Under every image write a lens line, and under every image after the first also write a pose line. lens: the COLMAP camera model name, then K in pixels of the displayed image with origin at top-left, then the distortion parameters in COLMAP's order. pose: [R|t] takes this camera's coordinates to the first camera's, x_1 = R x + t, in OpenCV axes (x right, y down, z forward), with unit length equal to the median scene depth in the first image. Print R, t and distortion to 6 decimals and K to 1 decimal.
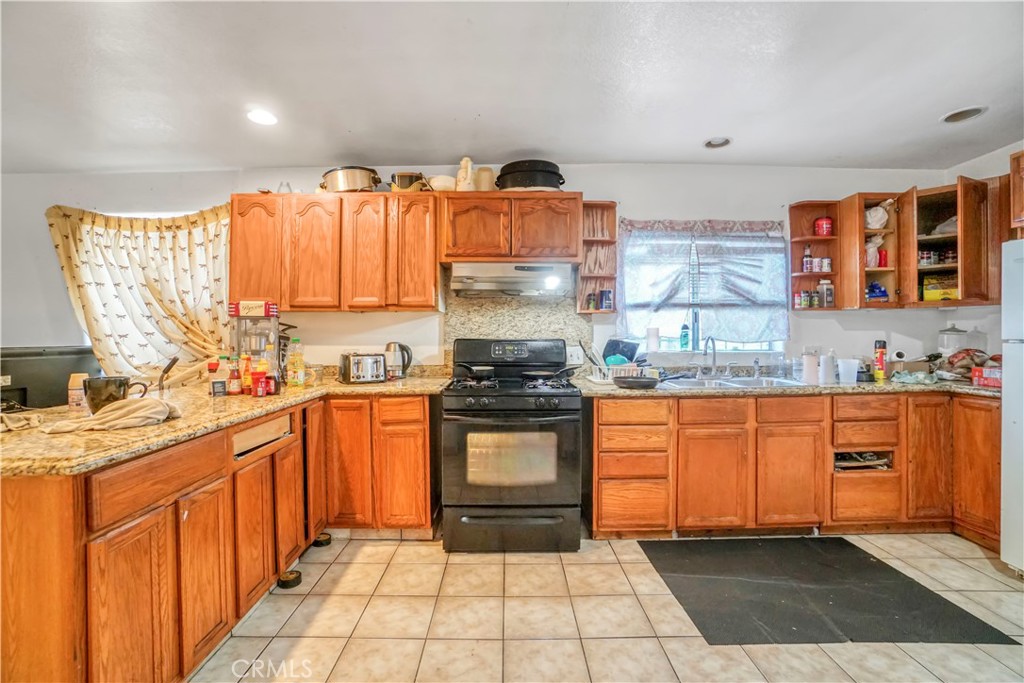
lens RADIAL K [[459.6, 0, 510.1], [0, 459.6, 335.0], [0, 0, 1]] dist [-0.058424, 0.022402]
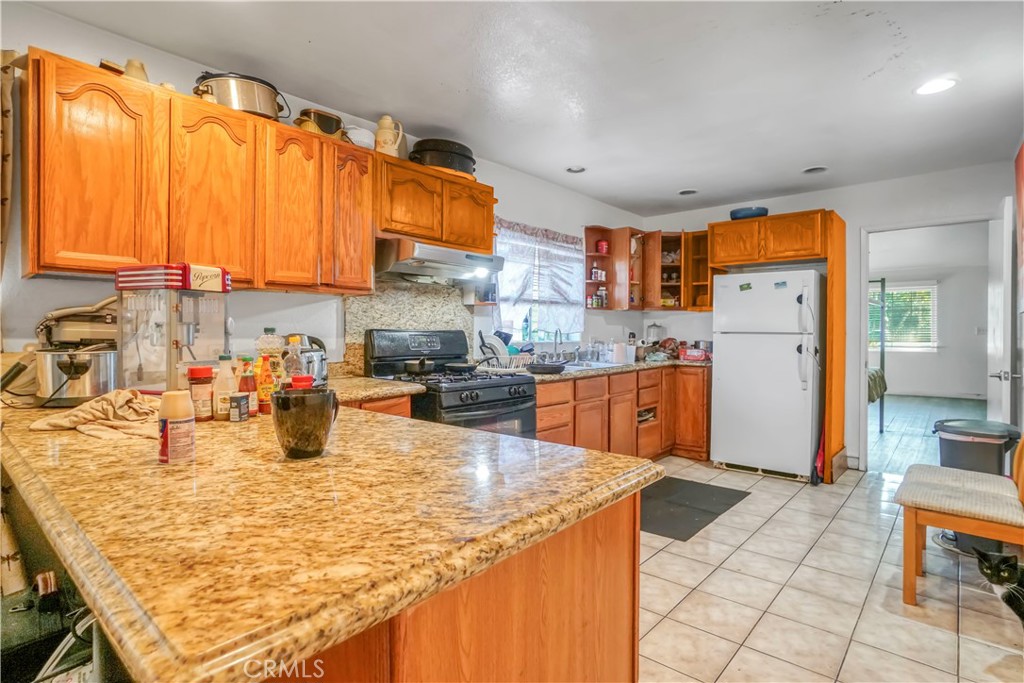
lens RADIAL K [[532.9, 0, 494.8], [0, 532.9, 329.9], [0, 0, 1]] dist [-0.005042, -0.000410]
pose [[0.667353, 0.005038, 0.744724, -0.696257], [-0.010057, 0.999947, 0.002247, 0.004988], [-0.744674, -0.008990, 0.667368, 0.182612]]
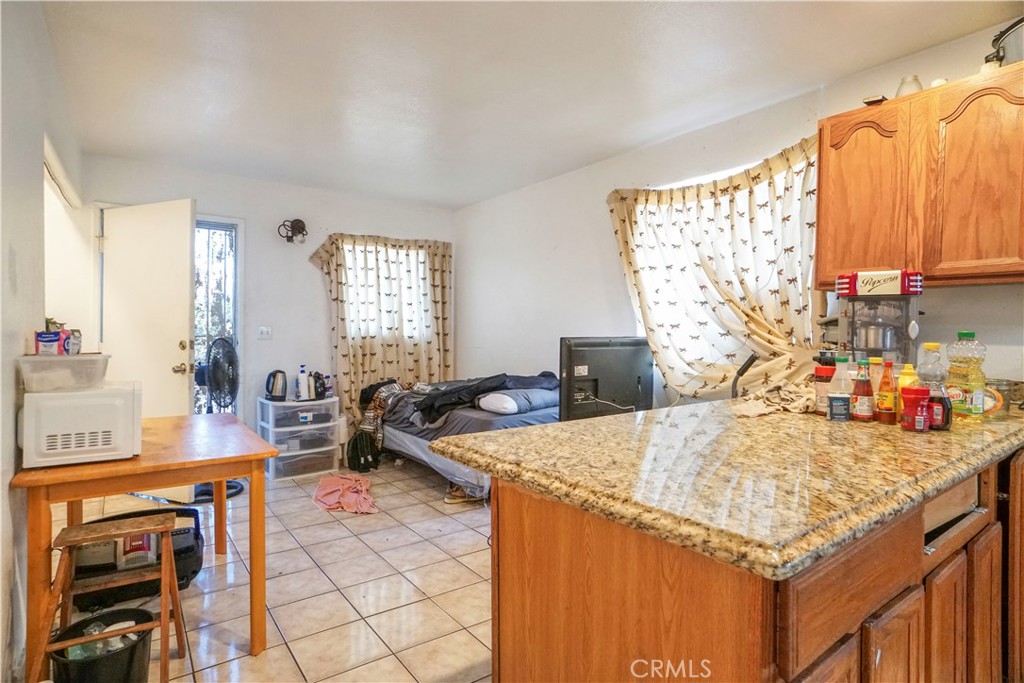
lens RADIAL K [[532.9, 0, 494.8], [0, 532.9, 329.9], [0, 0, 1]] dist [-0.005042, -0.000410]
pose [[0.575558, 0.010604, -0.817692, -0.226522], [-0.005234, 0.999943, 0.009284, 0.001900], [0.817744, -0.001064, 0.575581, 0.119634]]
